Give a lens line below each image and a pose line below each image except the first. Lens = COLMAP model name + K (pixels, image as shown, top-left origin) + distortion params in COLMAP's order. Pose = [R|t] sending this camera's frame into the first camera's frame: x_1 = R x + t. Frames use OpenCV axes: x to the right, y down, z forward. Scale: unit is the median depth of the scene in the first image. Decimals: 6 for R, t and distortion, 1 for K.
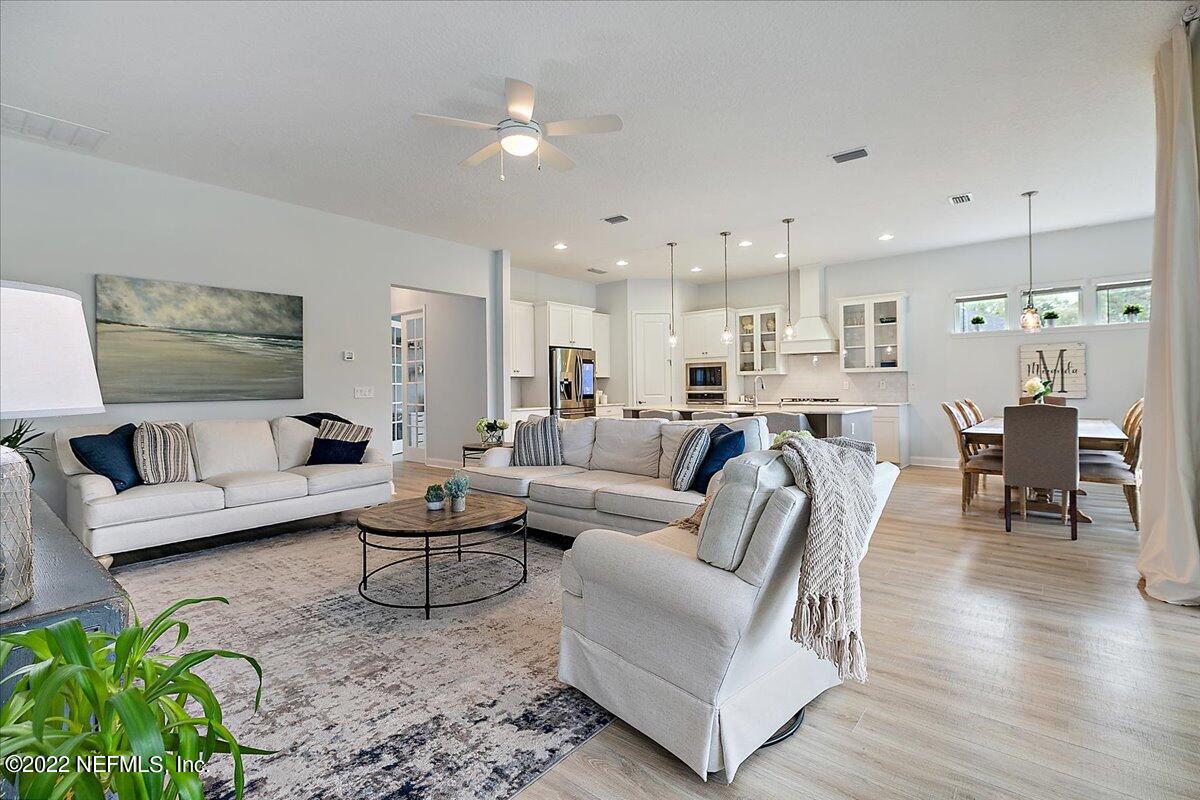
lens RADIAL K [[544.0, 0, 599.2], [0, 544.0, 376.6], [0, 0, 1]] dist [-0.001574, -0.000350]
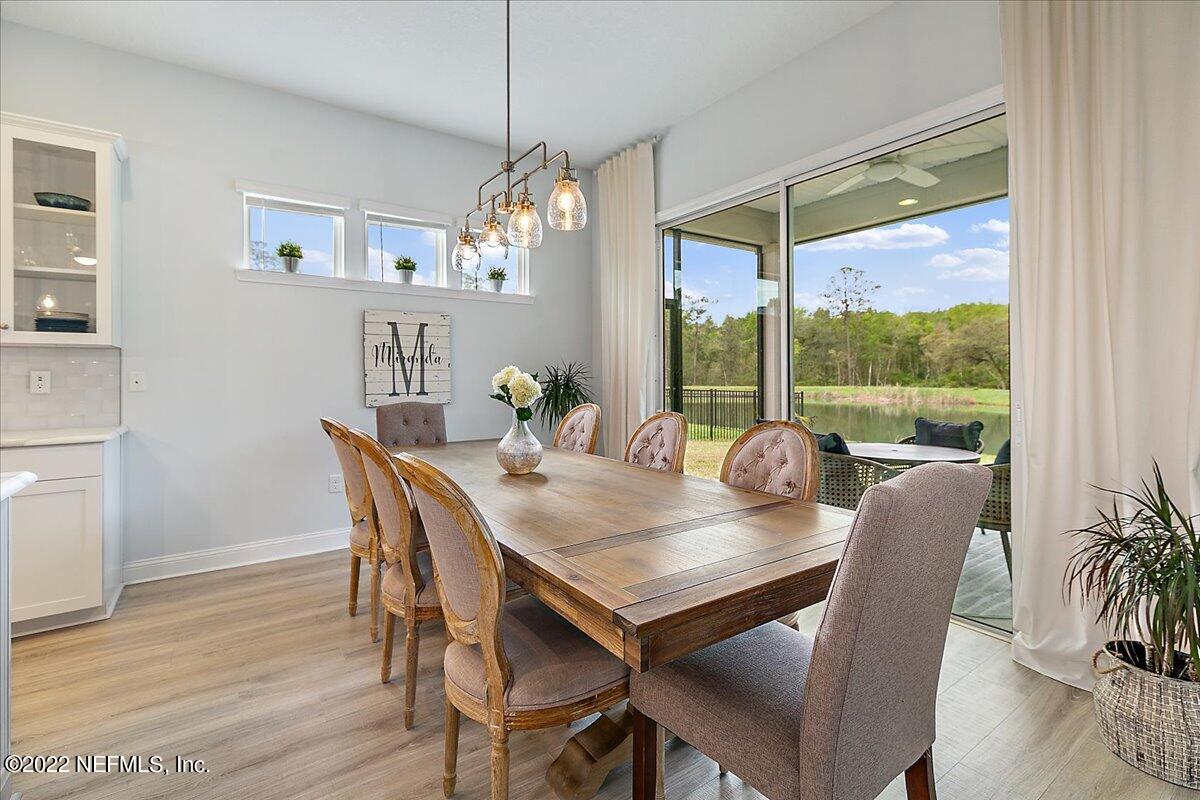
lens RADIAL K [[544.0, 0, 599.2], [0, 544.0, 376.6], [0, 0, 1]] dist [-0.001574, -0.000350]
pose [[0.252068, 0.009310, 0.967665, 0.252096], [-0.018250, 0.999822, -0.004866, 0.006644], [-0.967537, -0.016433, 0.252193, 0.520414]]
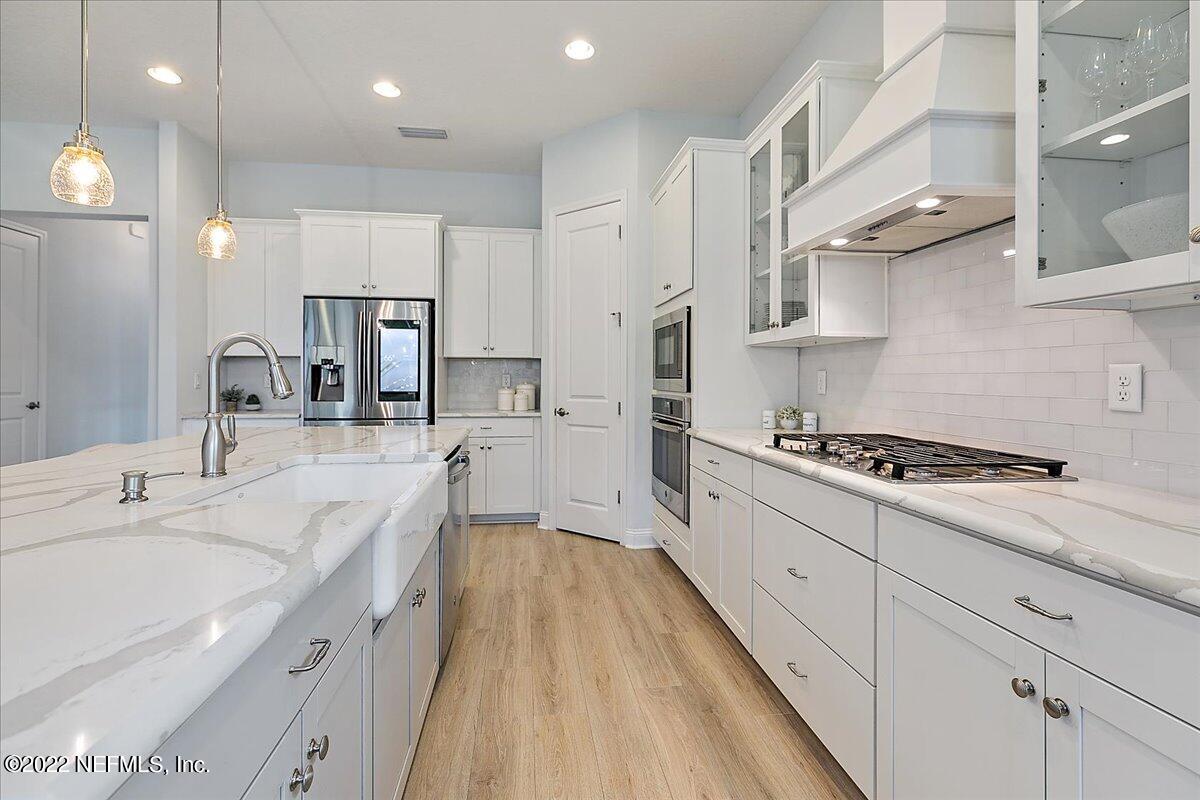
lens RADIAL K [[550.5, 0, 588.6], [0, 550.5, 377.1], [0, 0, 1]] dist [-0.000603, 0.000019]
pose [[0.733566, 0.013696, -0.679480, 0.439954], [0.001312, 0.999767, 0.021569, 0.009579], [0.679617, -0.016713, 0.733377, 0.756069]]
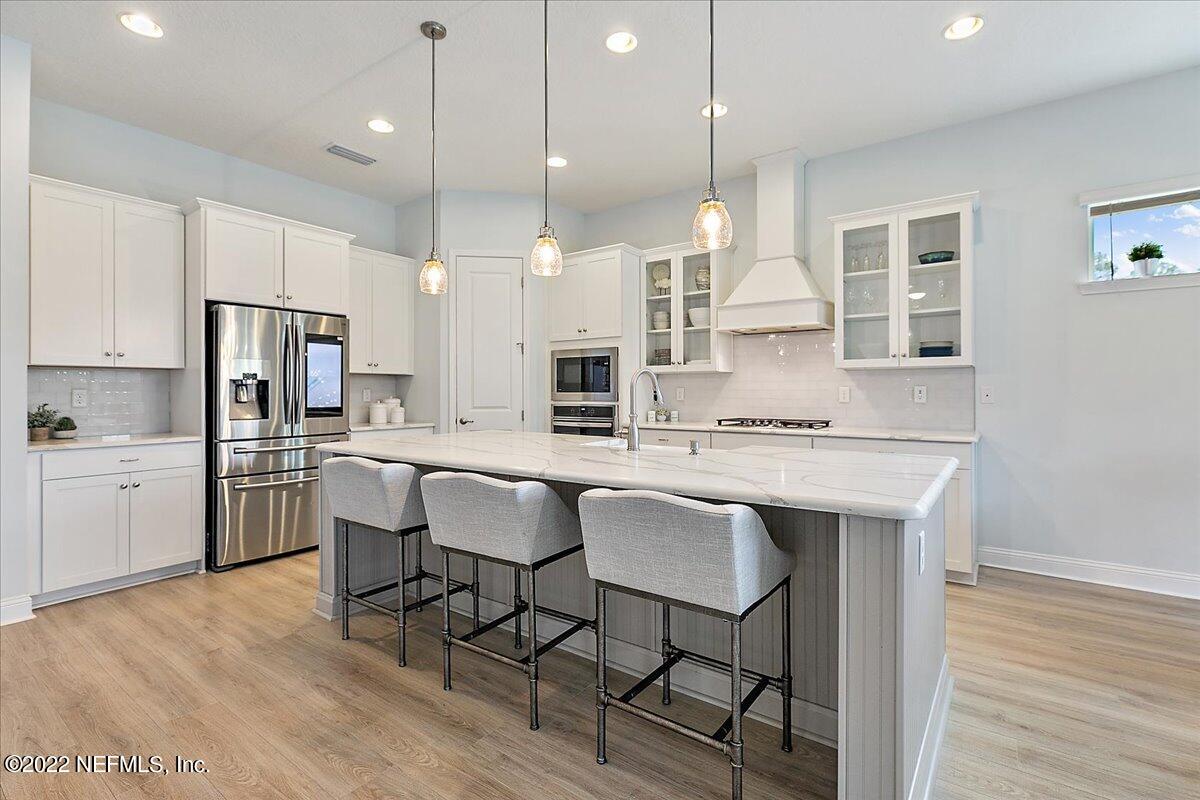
lens RADIAL K [[550.2, 0, 600.0], [0, 550.2, 386.3], [0, 0, 1]] dist [0.000580, 0.000676]
pose [[0.997736, 0.011366, 0.066278, 0.191896], [-0.012051, 0.999878, 0.009954, 0.006527], [-0.066156, -0.010730, 0.997752, 0.498489]]
